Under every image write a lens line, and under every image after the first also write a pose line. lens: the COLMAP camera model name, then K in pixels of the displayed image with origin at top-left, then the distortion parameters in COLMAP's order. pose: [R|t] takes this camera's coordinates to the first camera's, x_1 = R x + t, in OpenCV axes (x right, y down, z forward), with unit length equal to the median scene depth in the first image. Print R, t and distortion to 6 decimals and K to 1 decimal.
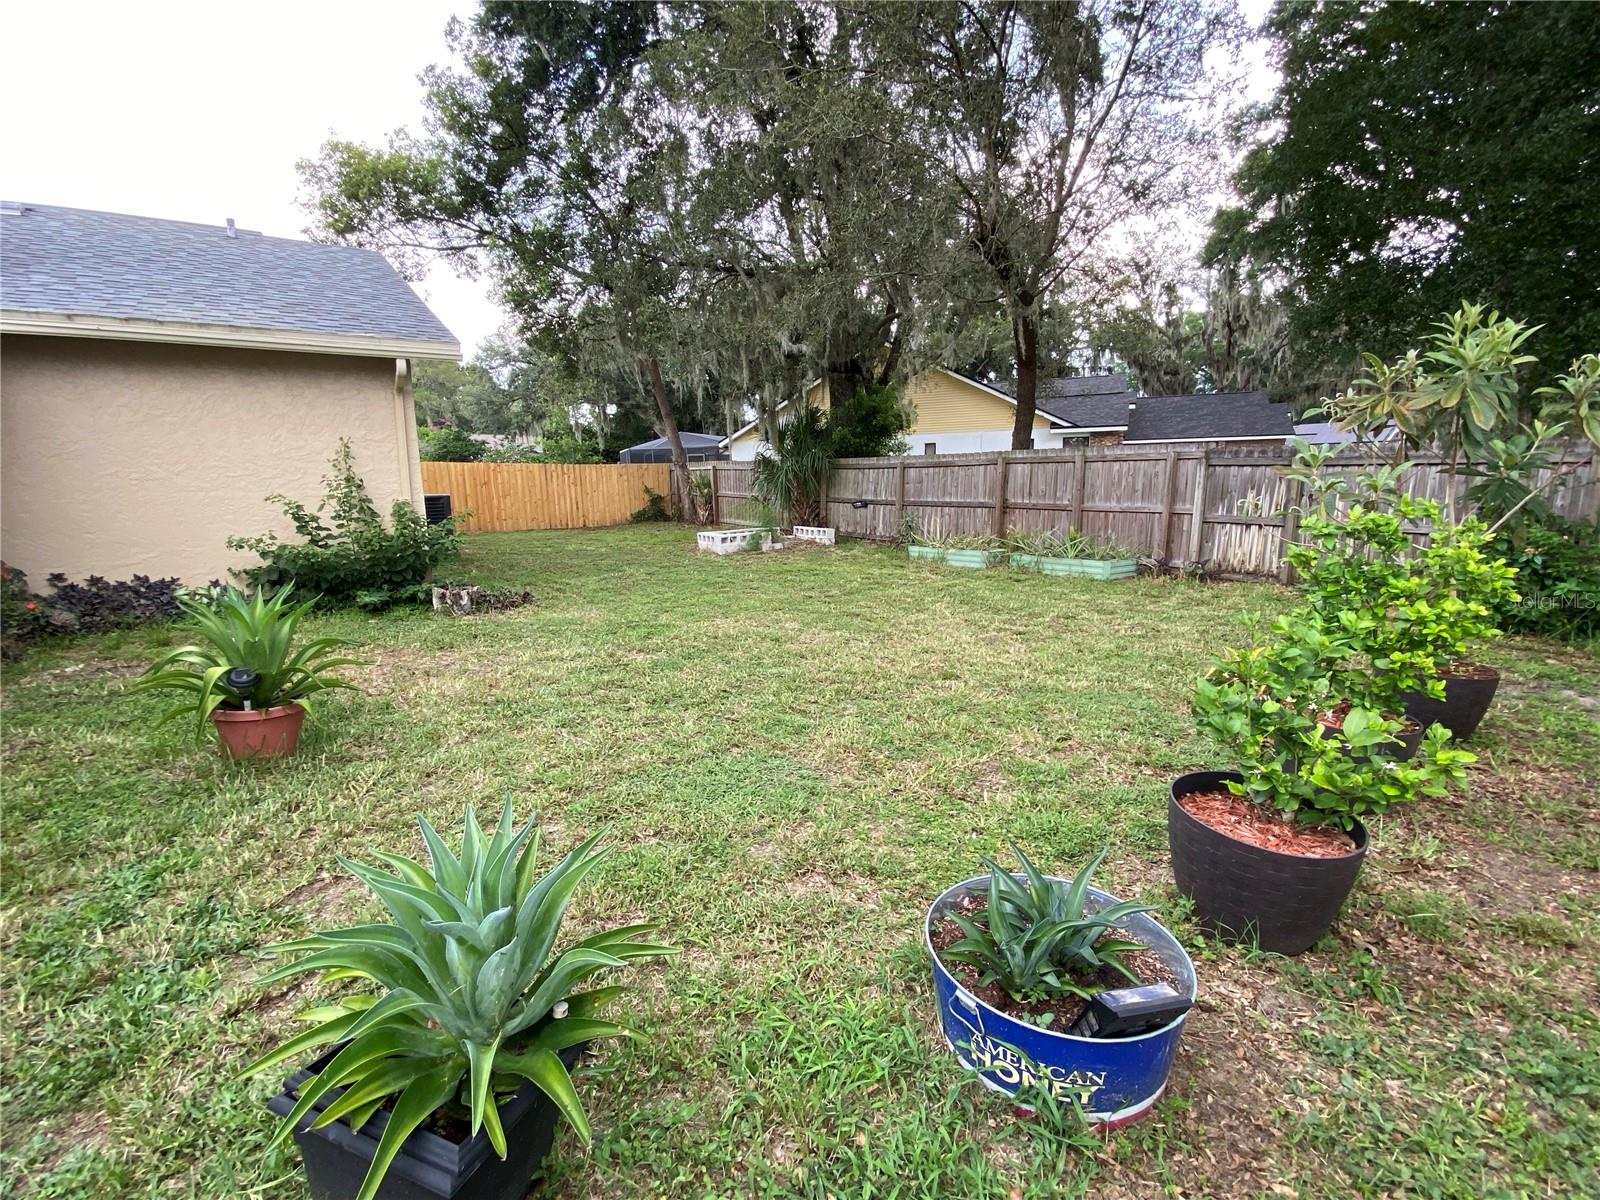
lens RADIAL K [[686.2, 0, 806.3], [0, 686.2, 608.5], [0, 0, 1]] dist [-0.017968, -0.005382]
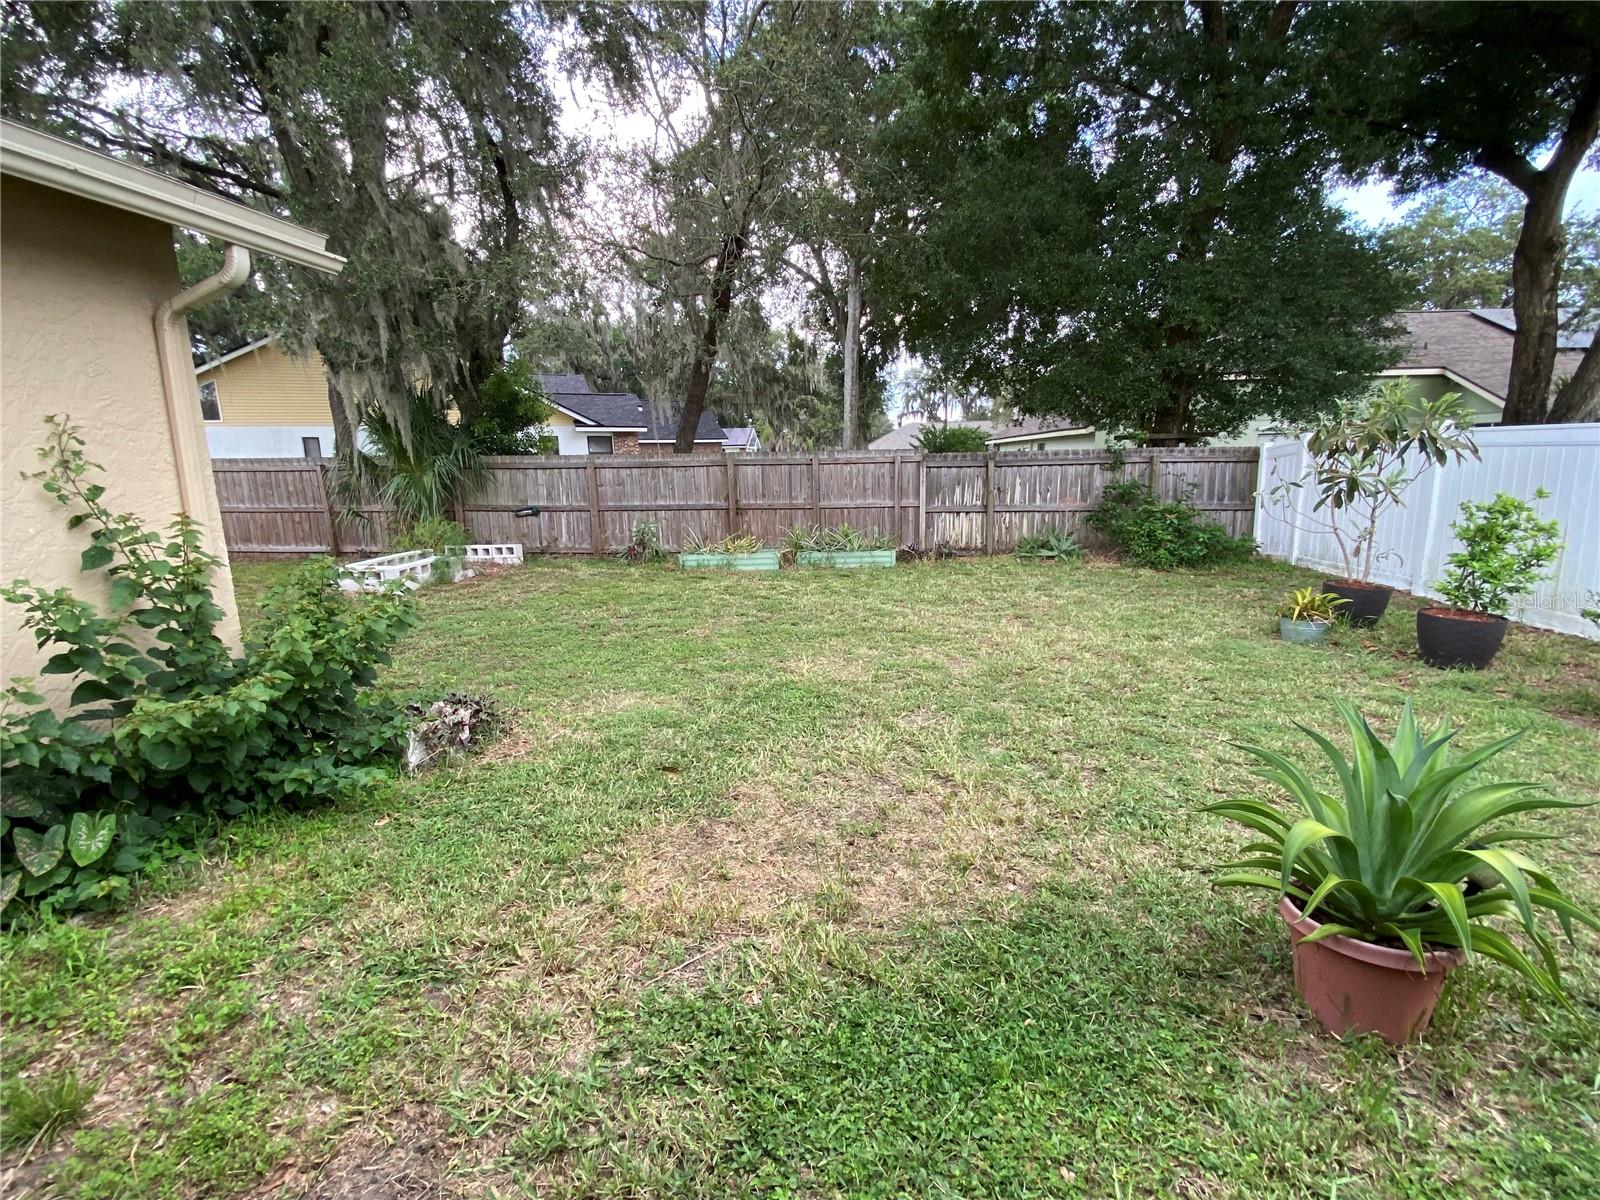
lens RADIAL K [[686.2, 0, 800.9], [0, 686.2, 594.8], [0, 0, 1]] dist [-0.017968, -0.005382]
pose [[0.660091, -0.139913, 0.738041, -0.372494], [0.148645, 0.987402, 0.054239, -0.057194], [-0.736332, 0.073904, 0.672572, 0.239756]]
